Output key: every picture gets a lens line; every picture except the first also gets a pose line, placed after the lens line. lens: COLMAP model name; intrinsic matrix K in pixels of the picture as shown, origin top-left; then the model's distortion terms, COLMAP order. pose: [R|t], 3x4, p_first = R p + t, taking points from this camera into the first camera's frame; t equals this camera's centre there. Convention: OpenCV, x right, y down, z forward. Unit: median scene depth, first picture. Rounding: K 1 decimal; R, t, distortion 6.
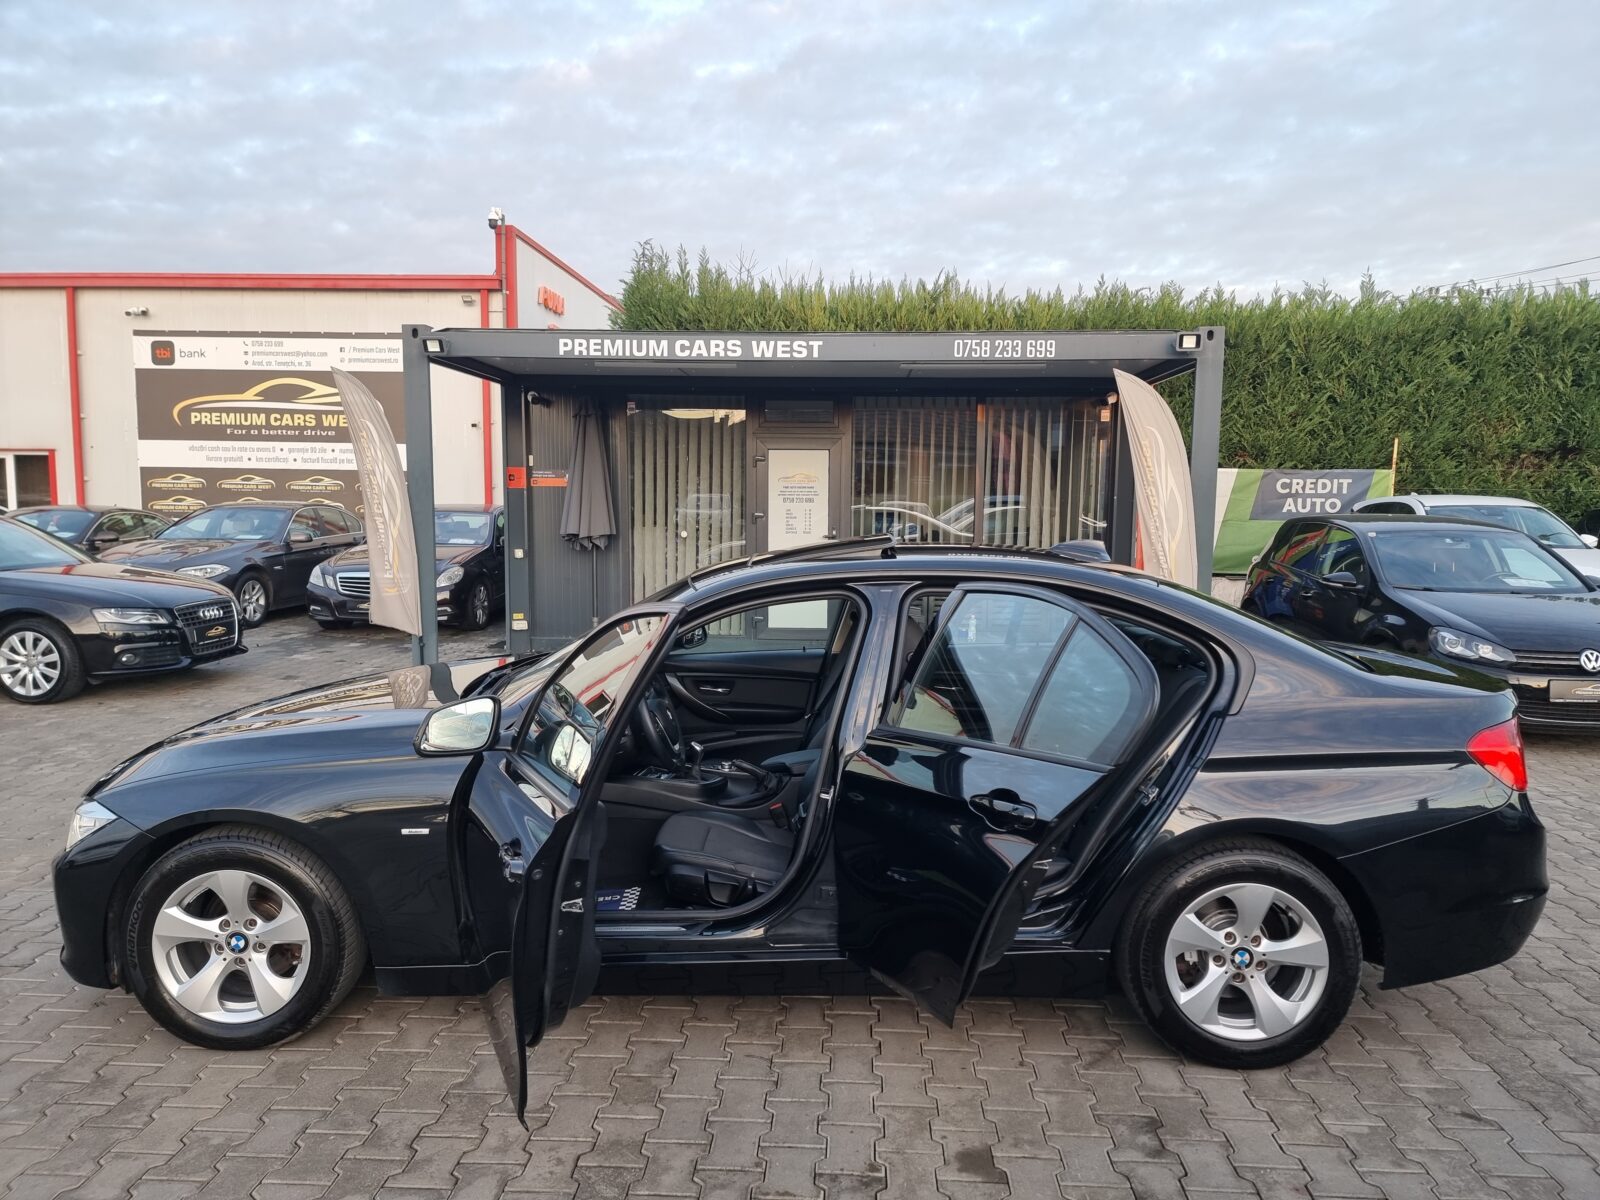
lens RADIAL K [[1104.9, 0, 800.0], [0, 1104.9, 600.0], [0, 0, 1]] dist [0.075165, -0.066654]
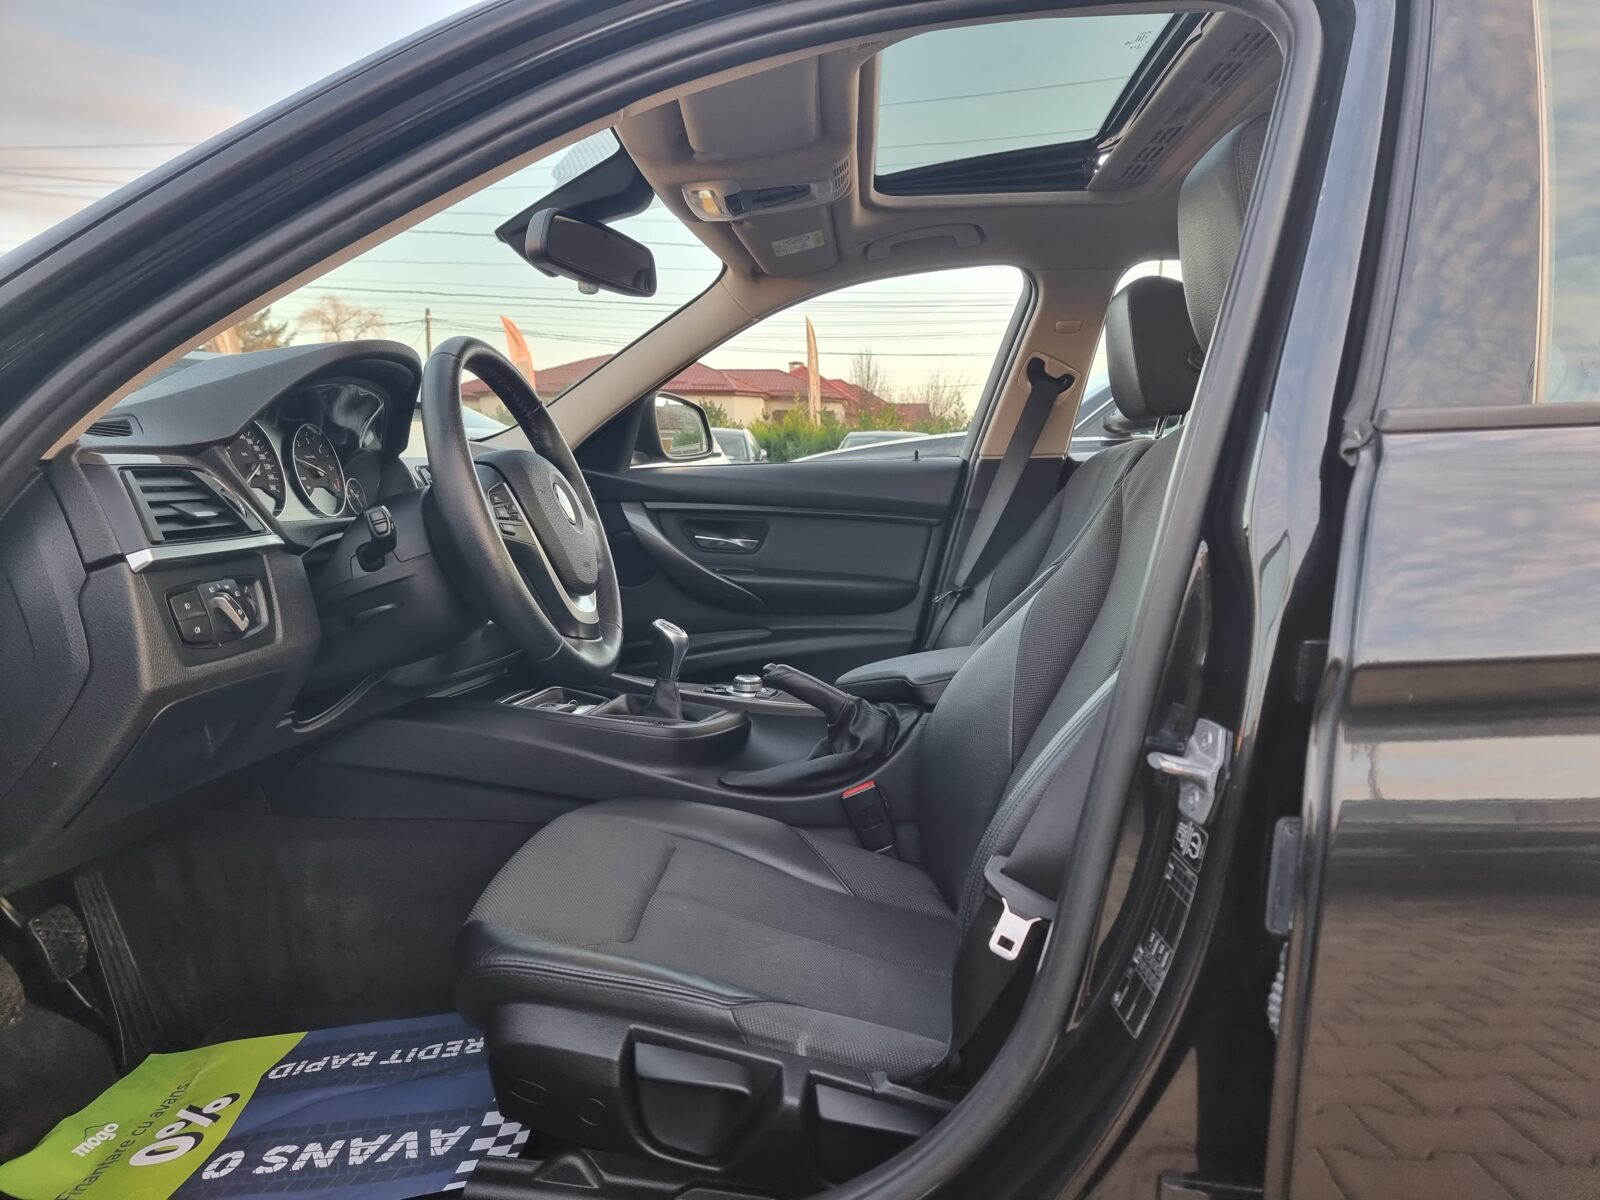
lens RADIAL K [[1103.0, 0, 809.0], [0, 1103.0, 593.4], [0, 0, 1]] dist [0.075390, -0.065169]
pose [[0.999683, 0.010557, -0.022847, -0.037000], [-0.010420, 0.999927, 0.006106, 0.116525], [0.022910, -0.005866, 0.999720, 0.622348]]
